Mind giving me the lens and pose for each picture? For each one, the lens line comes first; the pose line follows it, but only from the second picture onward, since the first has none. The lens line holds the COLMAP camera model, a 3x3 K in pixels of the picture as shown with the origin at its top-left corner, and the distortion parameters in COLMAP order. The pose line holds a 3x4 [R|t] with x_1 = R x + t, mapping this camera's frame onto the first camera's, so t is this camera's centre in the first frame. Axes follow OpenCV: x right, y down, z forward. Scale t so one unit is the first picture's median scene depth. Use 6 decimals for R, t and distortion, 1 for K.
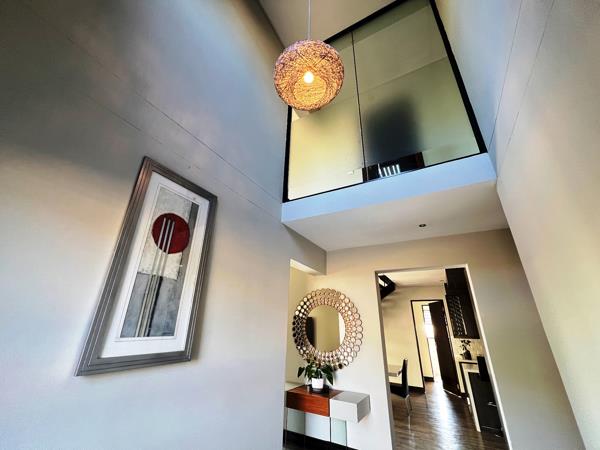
lens RADIAL K [[244.6, 0, 296.8], [0, 244.6, 221.2], [0, 0, 1]] dist [-0.002535, -0.000137]
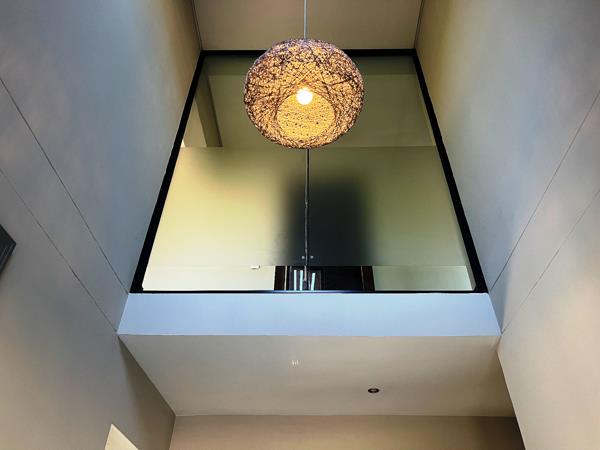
lens RADIAL K [[453.2, 0, 300.0], [0, 453.2, 225.0], [0, 0, 1]] dist [0.009151, 0.001366]
pose [[0.882180, 0.294689, 0.367309, -0.100344], [-0.179155, 0.931369, -0.316947, 0.017282], [-0.435501, 0.213799, 0.874430, 0.044012]]
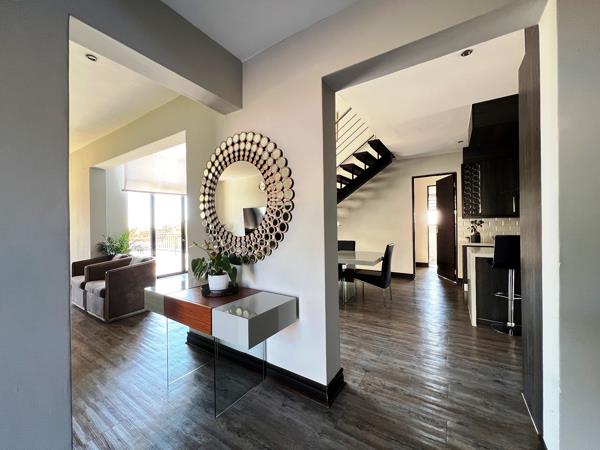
lens RADIAL K [[241.1, 0, 300.0], [0, 241.1, 225.0], [0, 0, 1]] dist [-0.000256, -0.000120]
pose [[0.997671, -0.041741, -0.053940, 0.256401], [0.059571, 0.918402, 0.391138, 0.248521], [0.033212, -0.393441, 0.918750, 0.408035]]
